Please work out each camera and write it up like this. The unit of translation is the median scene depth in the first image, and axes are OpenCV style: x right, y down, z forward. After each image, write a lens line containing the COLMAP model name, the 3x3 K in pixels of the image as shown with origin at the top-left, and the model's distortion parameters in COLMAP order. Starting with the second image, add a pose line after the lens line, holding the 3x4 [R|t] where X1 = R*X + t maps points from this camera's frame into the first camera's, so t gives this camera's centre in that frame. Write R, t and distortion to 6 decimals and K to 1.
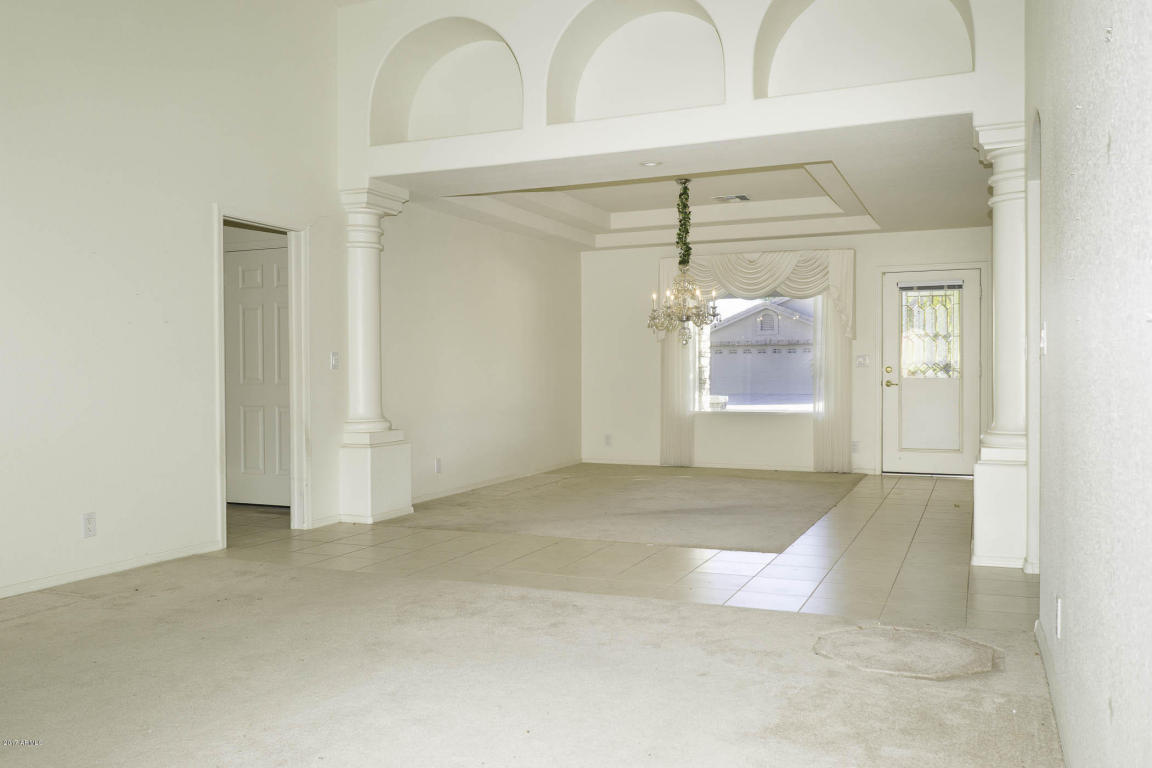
lens RADIAL K [[920.1, 0, 573.3], [0, 920.1, 394.3], [0, 0, 1]] dist [-0.006644, 0.008893]
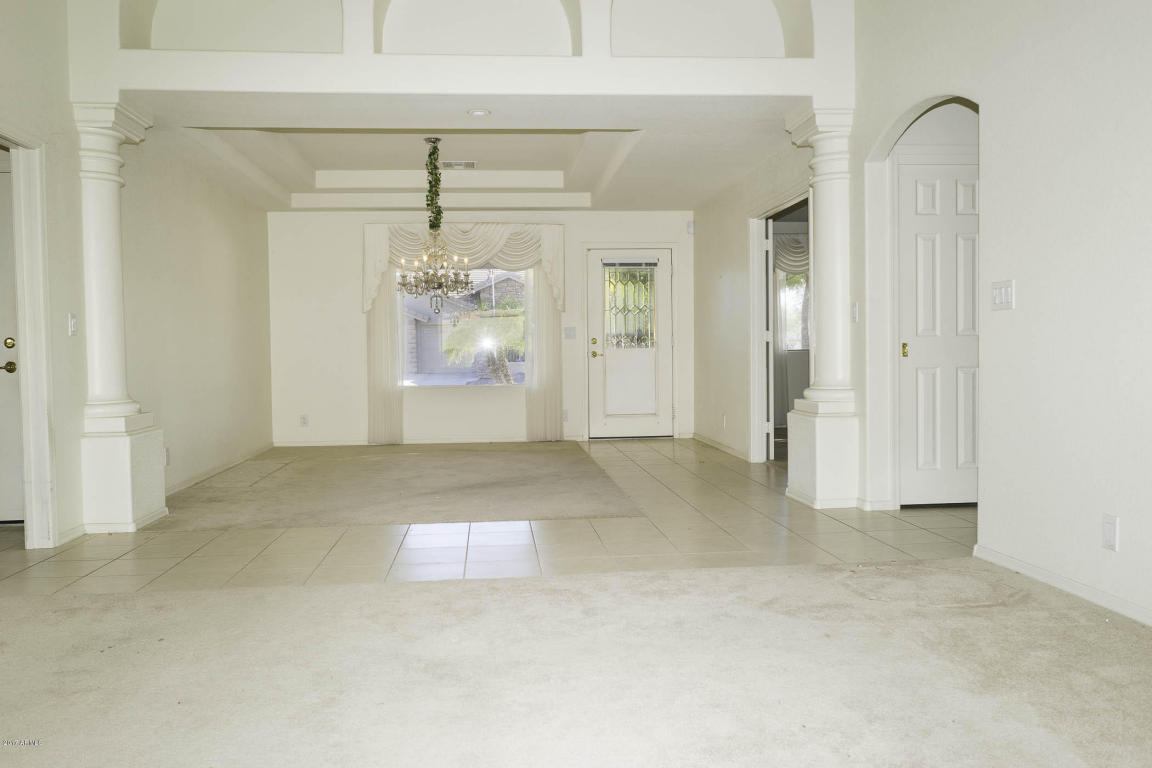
lens RADIAL K [[920.1, 0, 567.0], [0, 920.1, 377.4], [0, 0, 1]] dist [-0.006644, 0.008893]
pose [[0.882341, -0.019337, 0.470214, -0.246388], [0.019749, 0.999797, 0.004057, 0.012272], [-0.470197, 0.005707, 0.882543, 0.126173]]
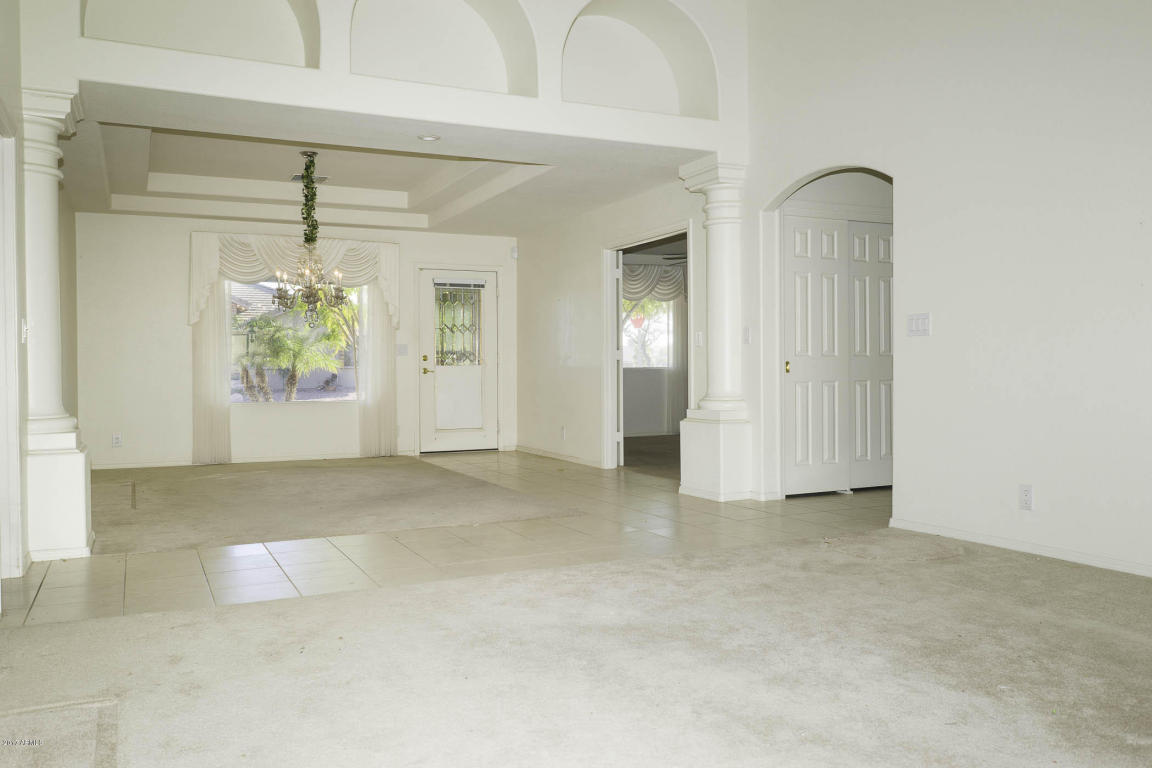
lens RADIAL K [[920.1, 0, 572.3], [0, 920.1, 379.9], [0, 0, 1]] dist [-0.006644, 0.008893]
pose [[0.661172, -0.007198, 0.750200, -0.486639], [0.019998, 0.999768, -0.008032, 0.014105], [-0.749967, 0.020313, 0.661163, 0.219920]]
